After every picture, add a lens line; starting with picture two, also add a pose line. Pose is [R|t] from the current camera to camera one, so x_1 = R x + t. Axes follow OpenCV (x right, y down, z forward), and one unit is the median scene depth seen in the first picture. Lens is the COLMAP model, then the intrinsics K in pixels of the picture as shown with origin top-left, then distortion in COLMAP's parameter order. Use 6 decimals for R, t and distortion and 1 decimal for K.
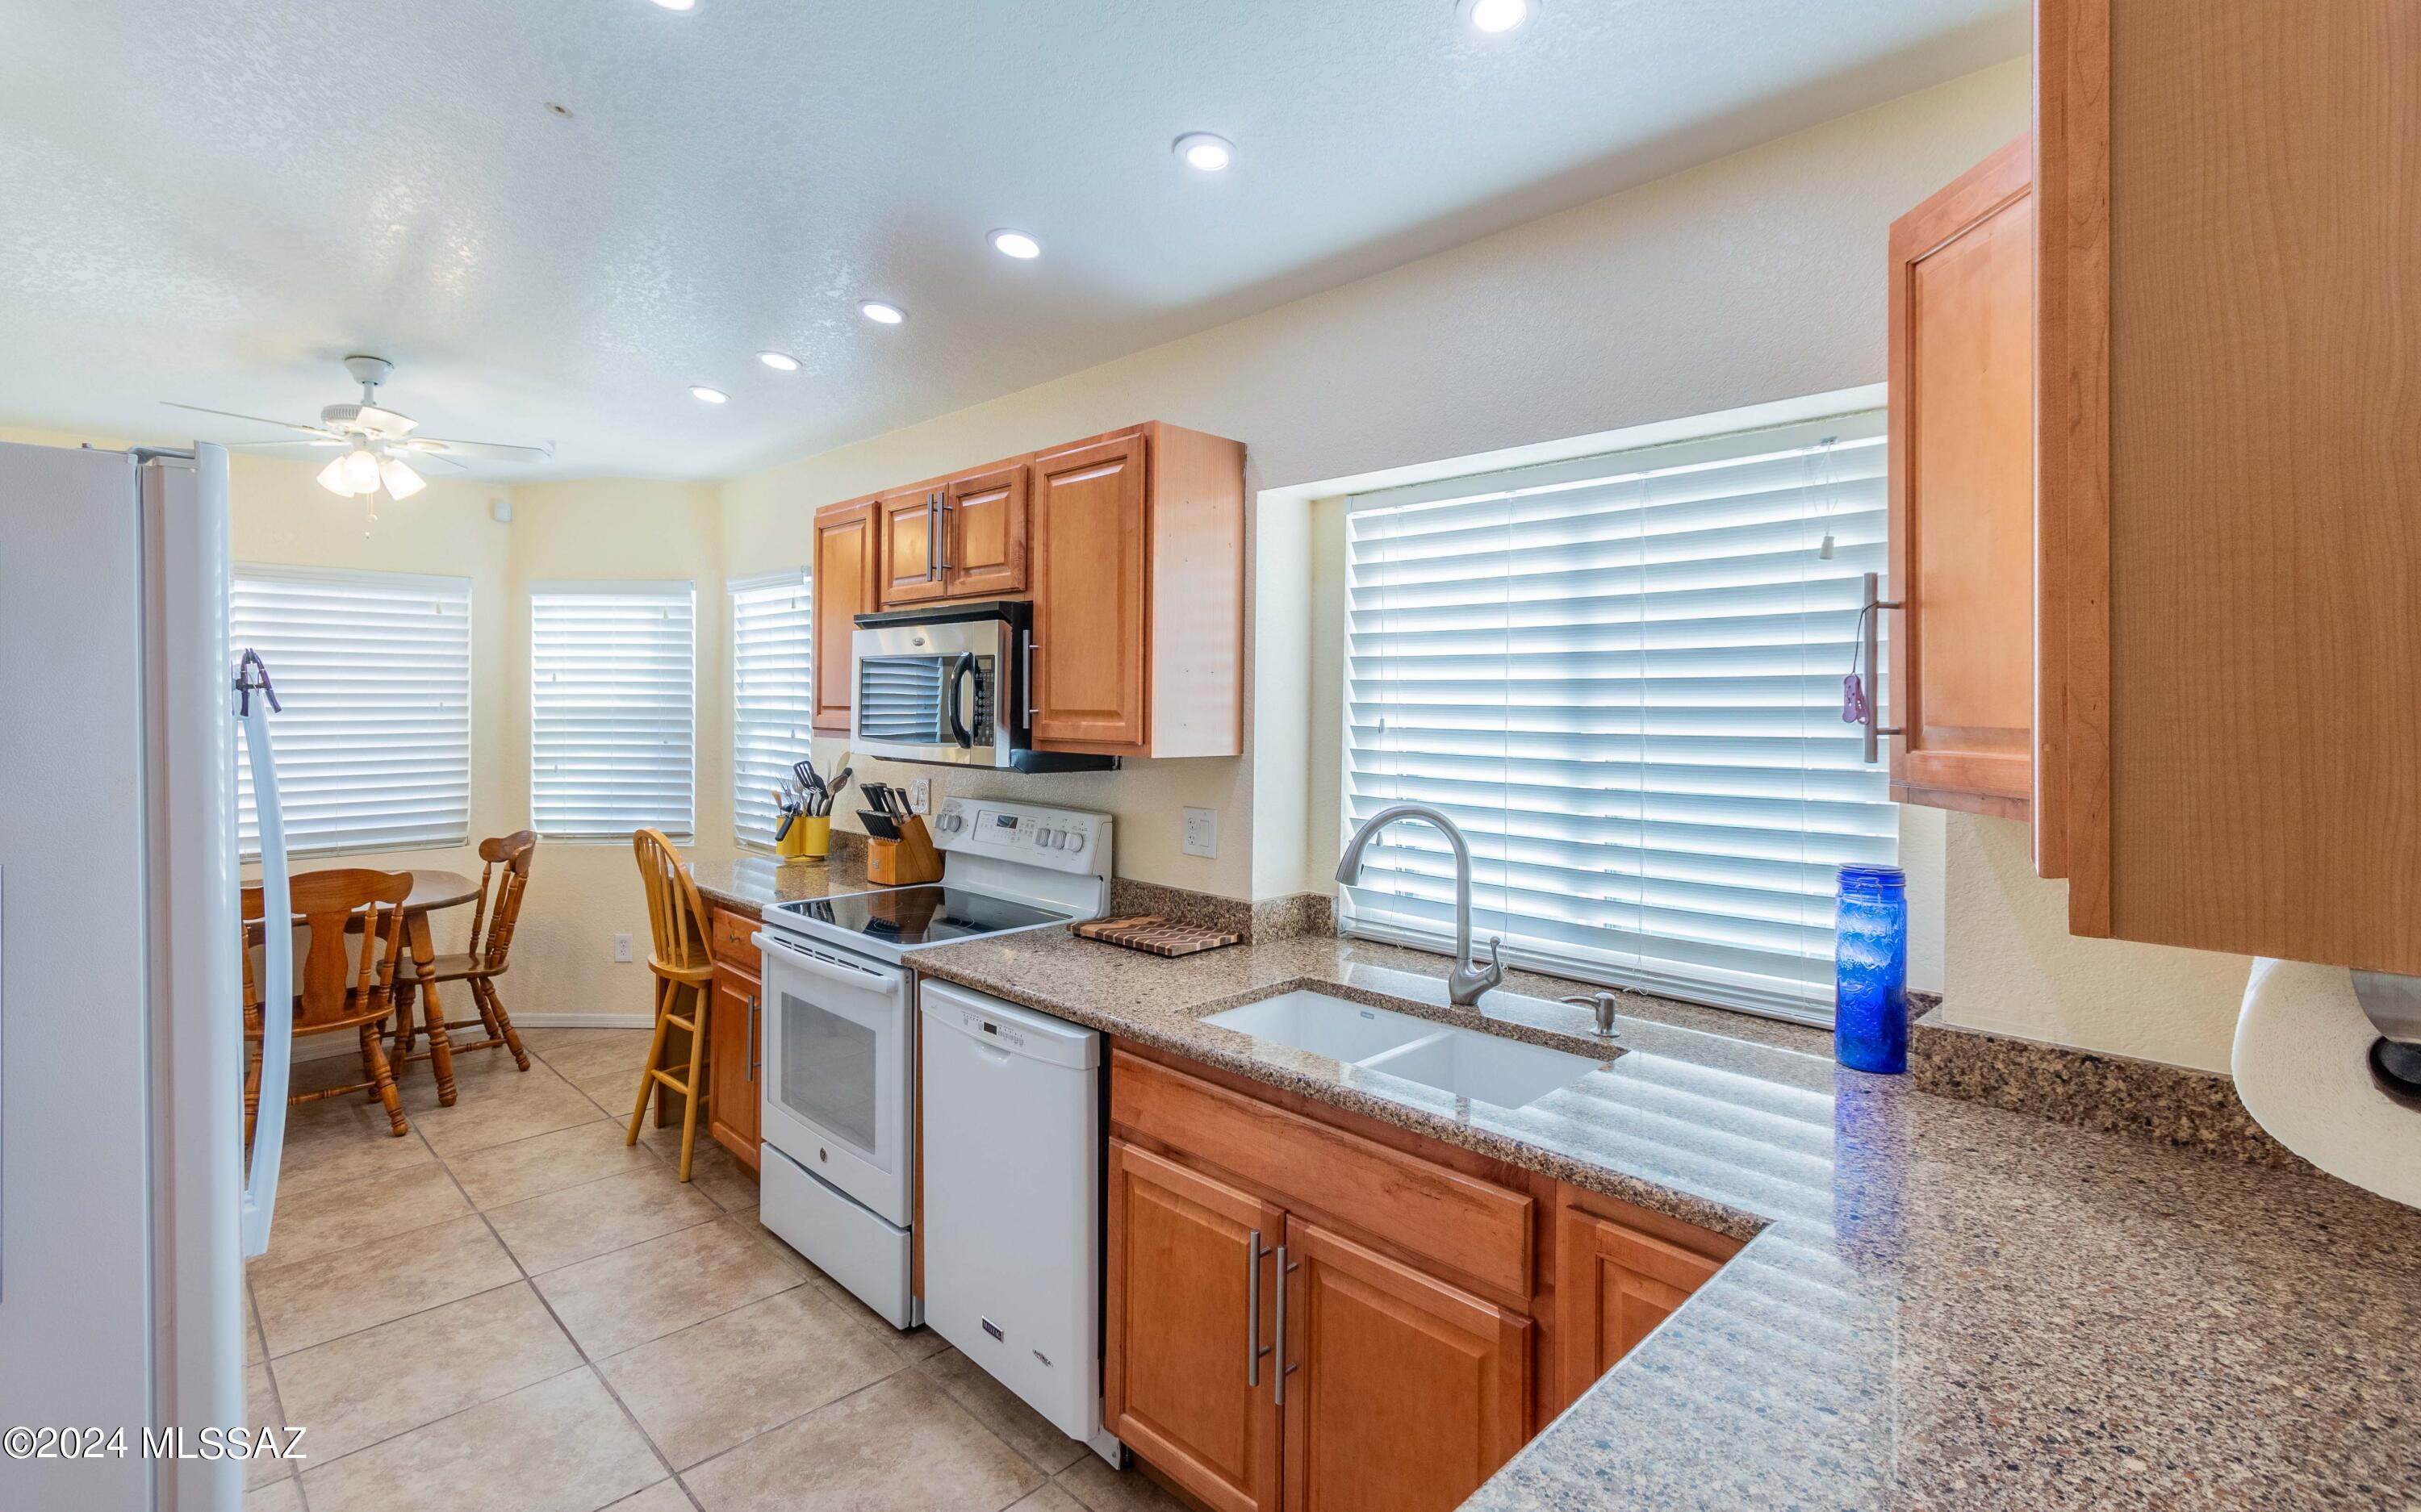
lens RADIAL K [[1110.3, 0, 1207.1], [0, 1110.3, 700.9], [0, 0, 1]] dist [0.000910, -0.000570]
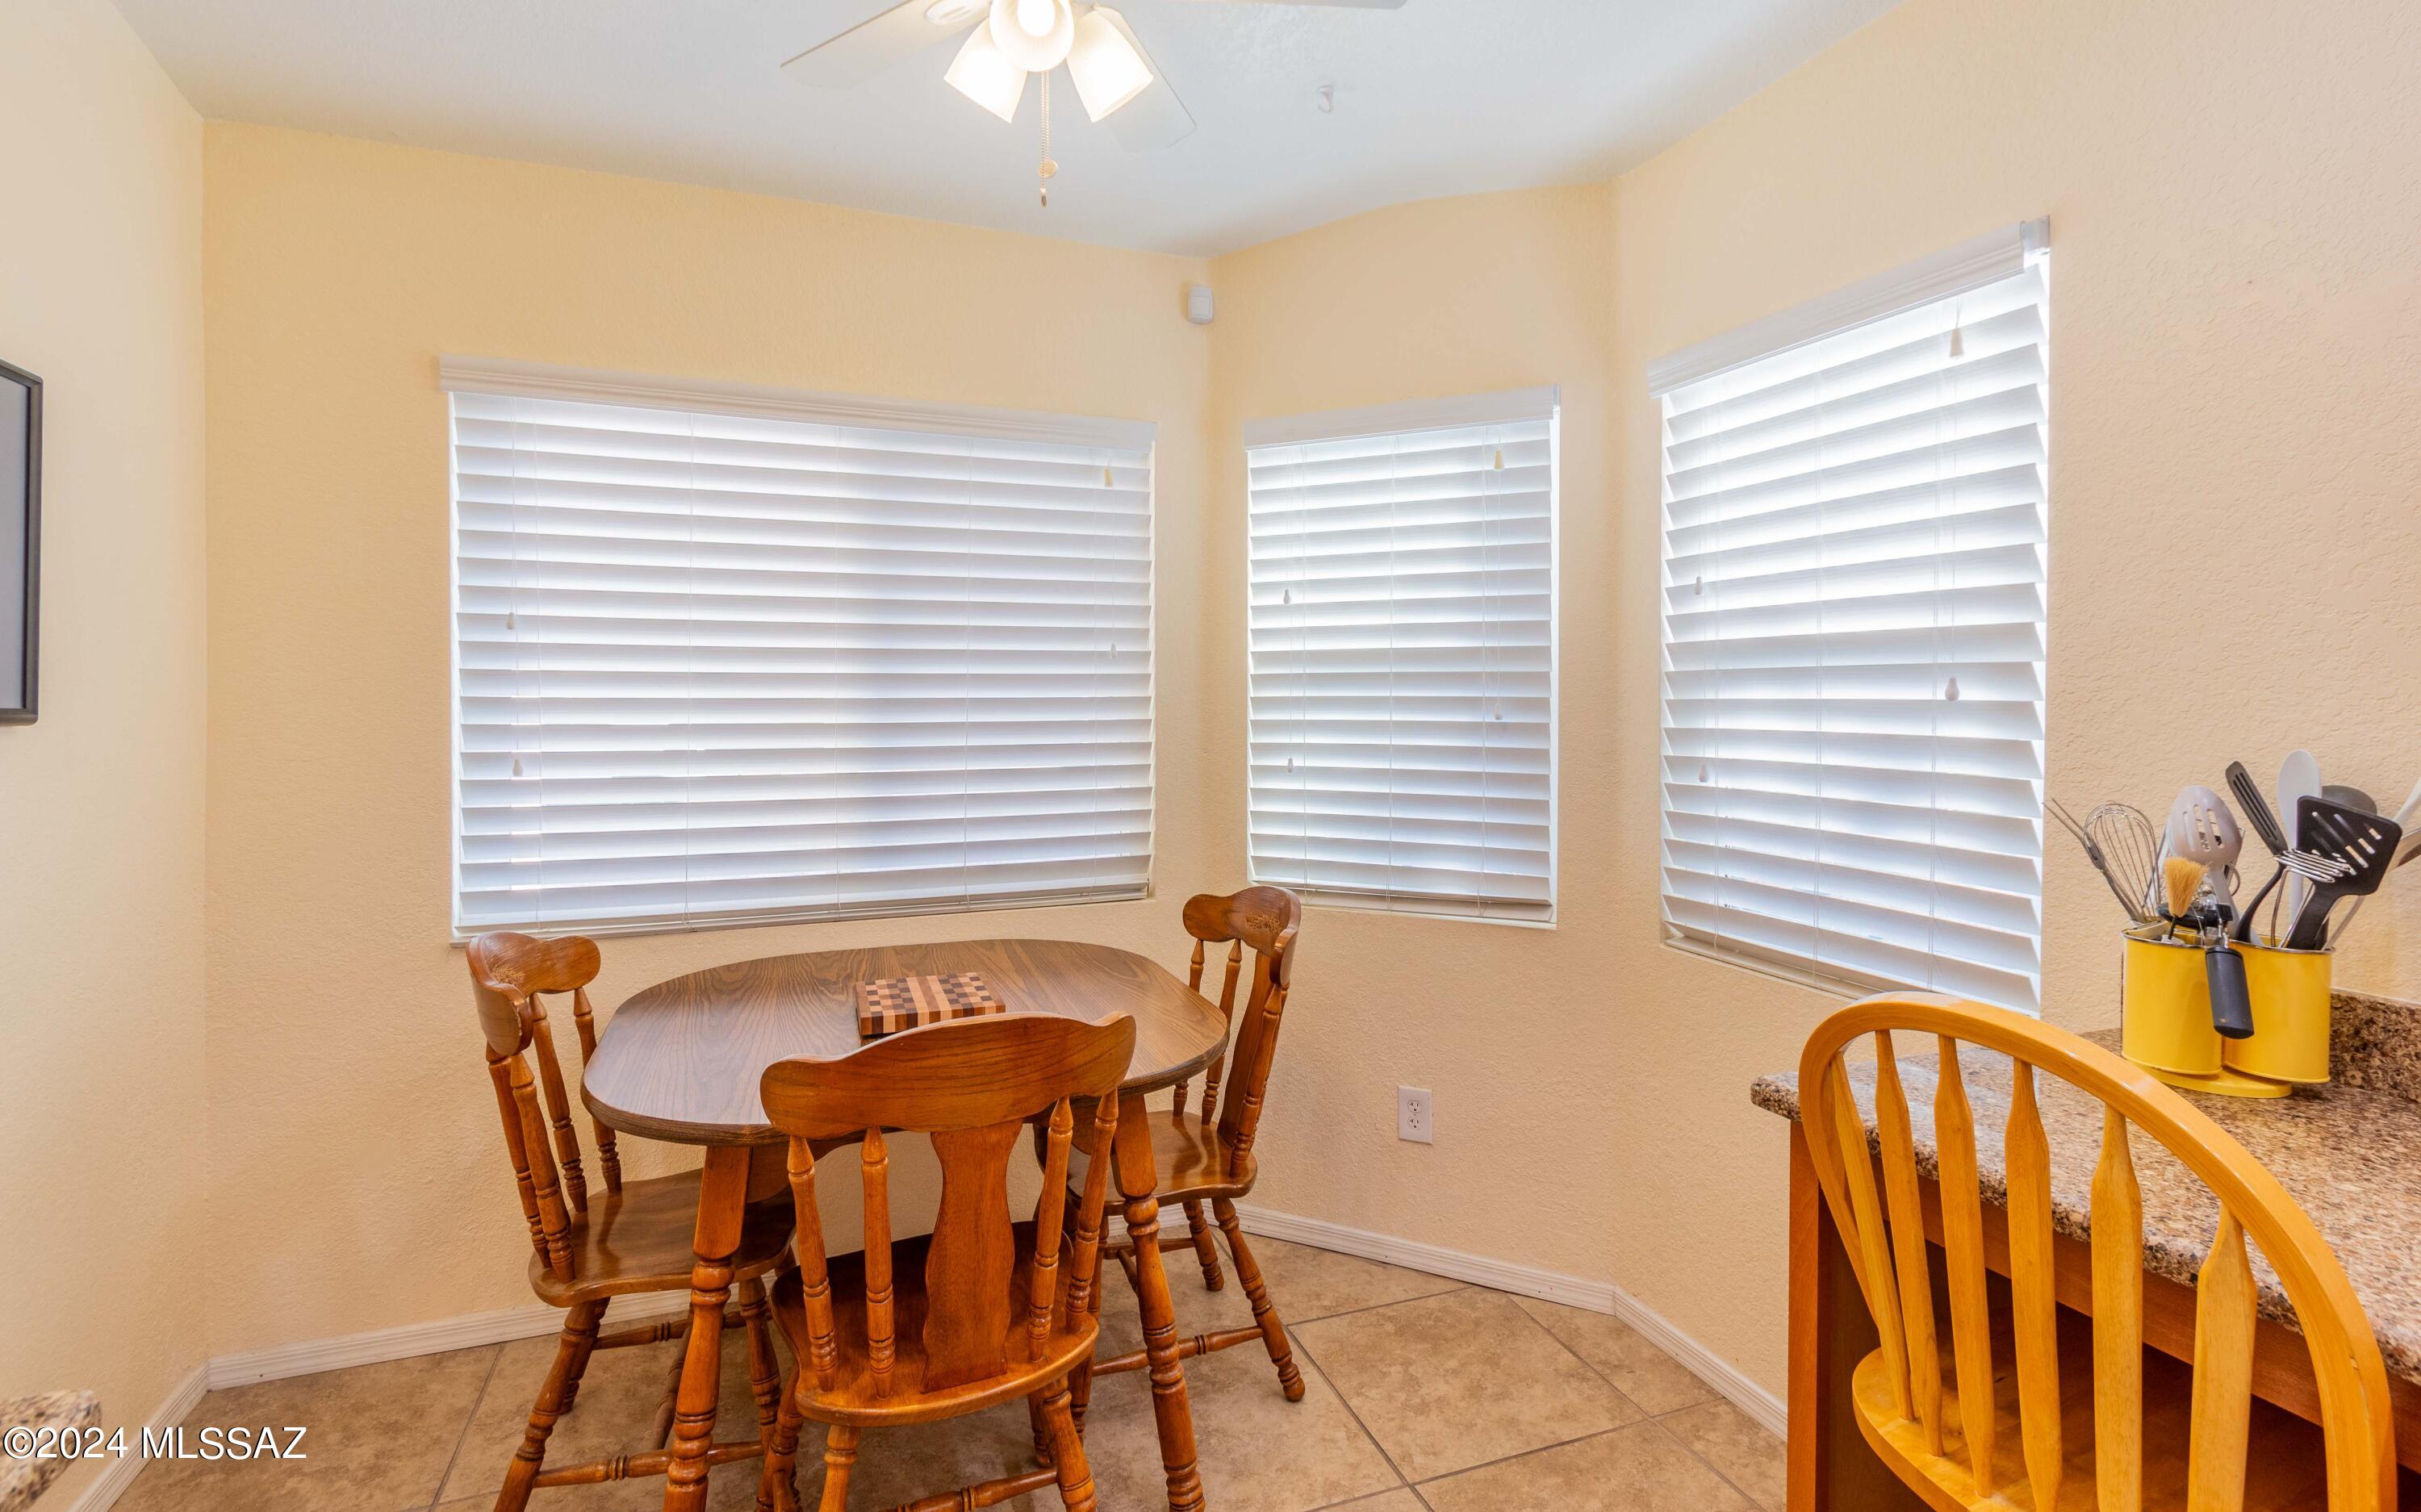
lens RADIAL K [[1110.3, 0, 1207.1], [0, 1110.3, 700.9], [0, 0, 1]] dist [0.000910, -0.000570]
pose [[0.910572, -0.002363, -0.413343, -0.400059], [0.004044, 0.999987, 0.003192, 0.027889], [0.413330, -0.004578, 0.910570, 0.490514]]
